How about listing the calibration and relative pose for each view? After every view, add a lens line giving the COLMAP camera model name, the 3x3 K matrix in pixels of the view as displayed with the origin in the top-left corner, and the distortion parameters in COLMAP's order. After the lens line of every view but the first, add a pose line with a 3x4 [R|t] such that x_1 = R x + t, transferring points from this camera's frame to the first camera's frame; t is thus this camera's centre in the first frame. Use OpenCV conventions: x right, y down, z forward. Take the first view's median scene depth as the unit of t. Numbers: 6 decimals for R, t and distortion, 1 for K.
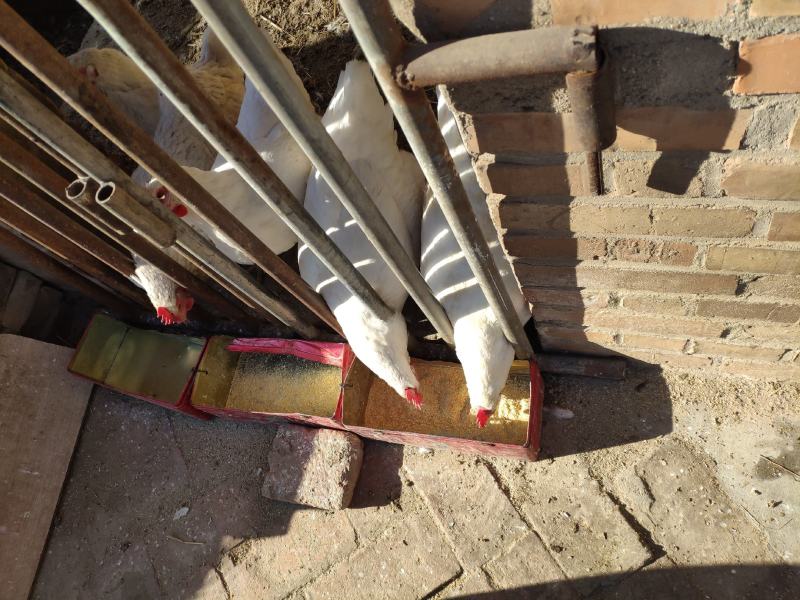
lens RADIAL K [[632.3, 0, 400.0], [0, 632.3, 300.0], [0, 0, 1]] dist [0.074339, -0.164452]
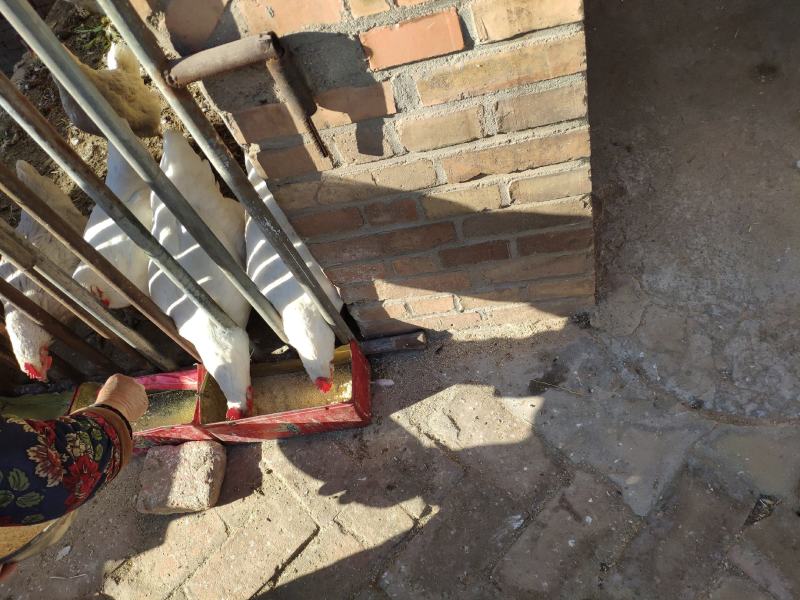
lens RADIAL K [[632.3, 0, 400.0], [0, 632.3, 300.0], [0, 0, 1]] dist [0.074339, -0.164452]
pose [[0.976774, -0.135604, 0.165906, 0.104371], [0.168245, 0.964840, -0.201932, 0.278208], [-0.132690, 0.225155, 0.965245, -0.229052]]
